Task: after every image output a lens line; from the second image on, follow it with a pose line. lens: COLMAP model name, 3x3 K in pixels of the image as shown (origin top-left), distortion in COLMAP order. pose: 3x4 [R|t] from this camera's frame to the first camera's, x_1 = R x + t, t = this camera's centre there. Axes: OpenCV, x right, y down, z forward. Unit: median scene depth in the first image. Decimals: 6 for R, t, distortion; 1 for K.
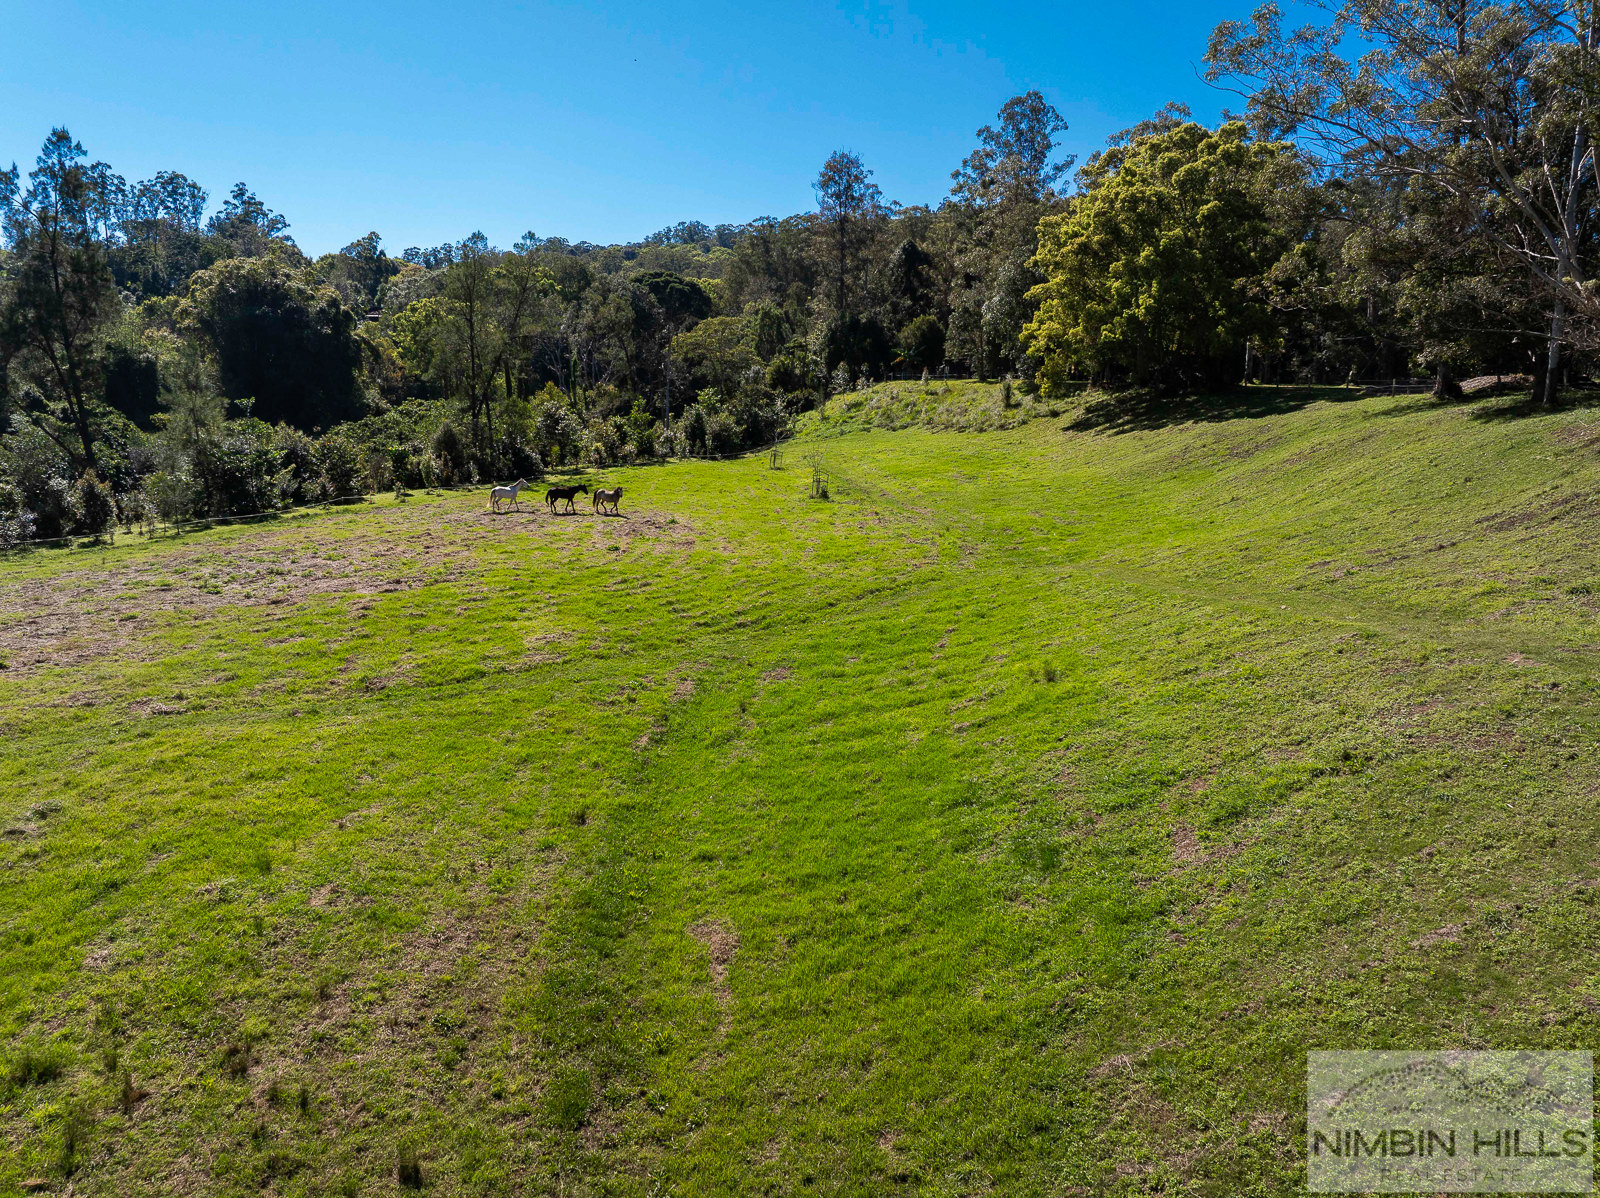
lens RADIAL K [[1129.5, 0, 799.9], [0, 1129.5, 604.5], [0, 0, 1]] dist [-0.043433, 0.013092]
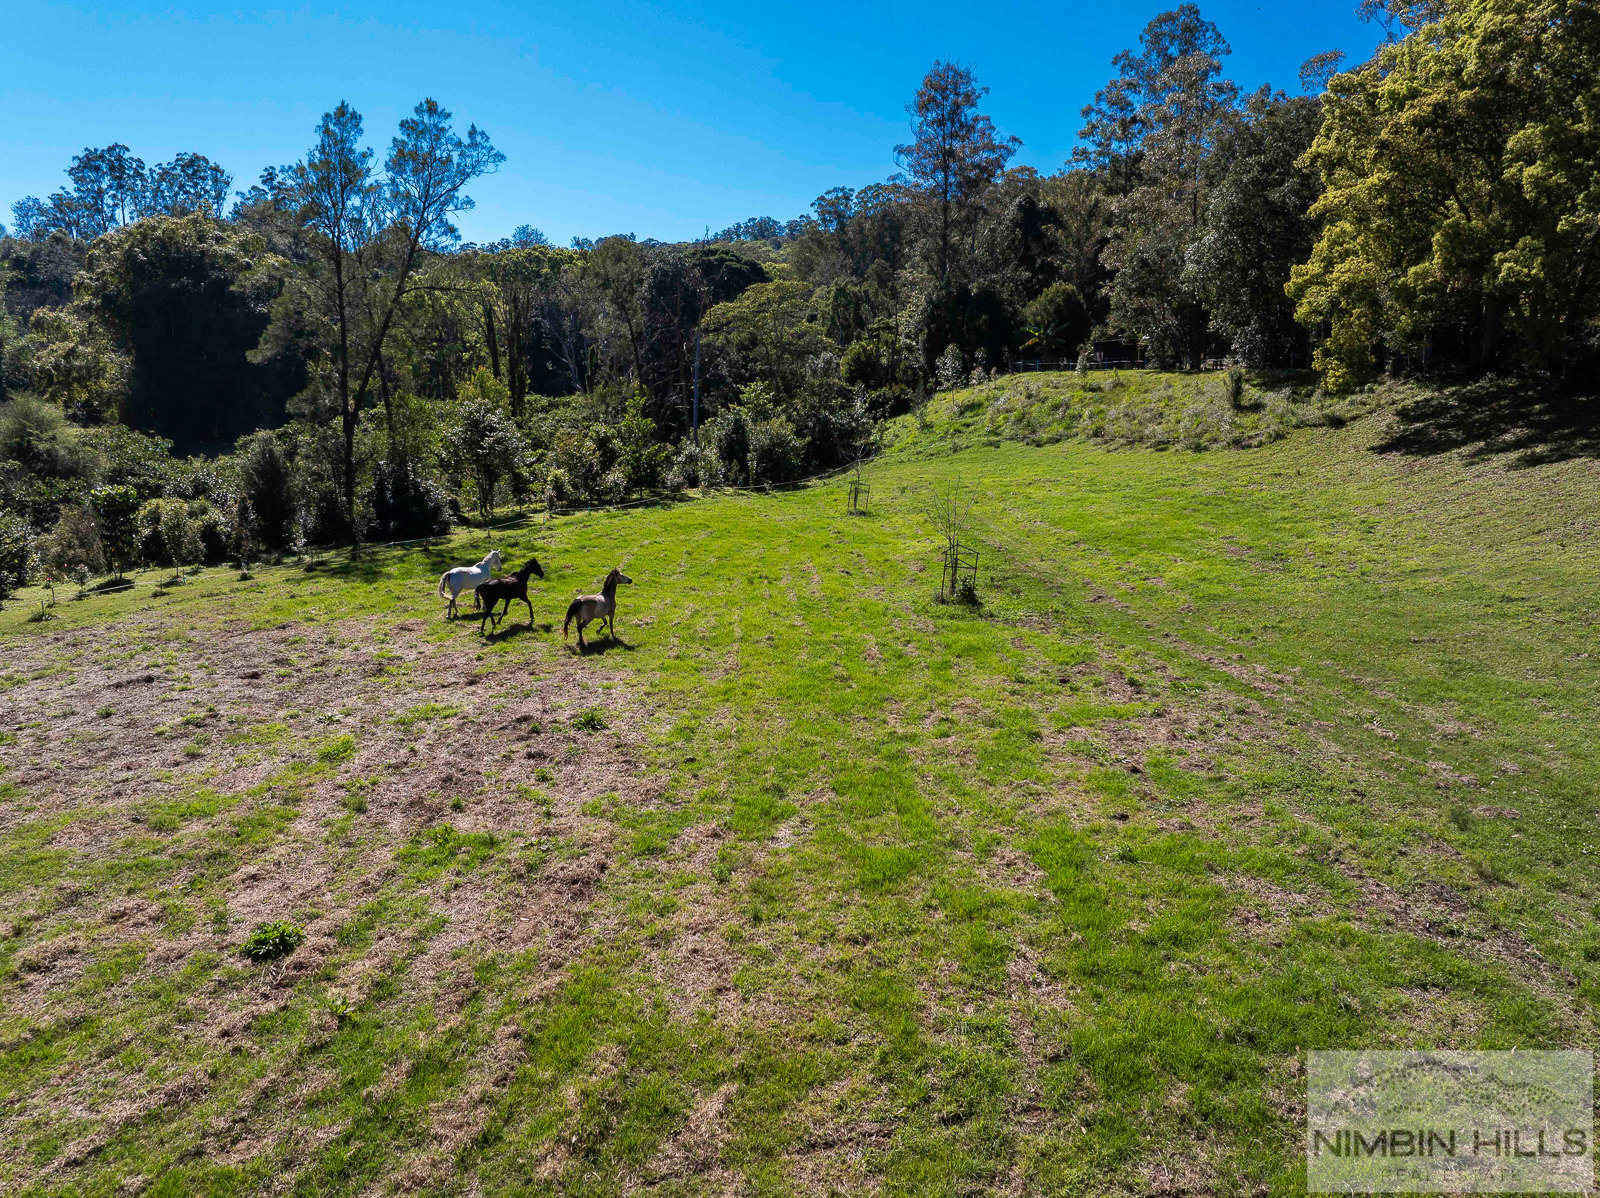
lens RADIAL K [[1129.5, 0, 797.3], [0, 1129.5, 594.4], [0, 0, 1]] dist [-0.043433, 0.013092]
pose [[0.997903, 0.010723, -0.063830, -0.011226], [-0.011471, 0.999870, -0.011371, -0.052928], [0.063700, 0.012079, 0.997896, 0.305713]]
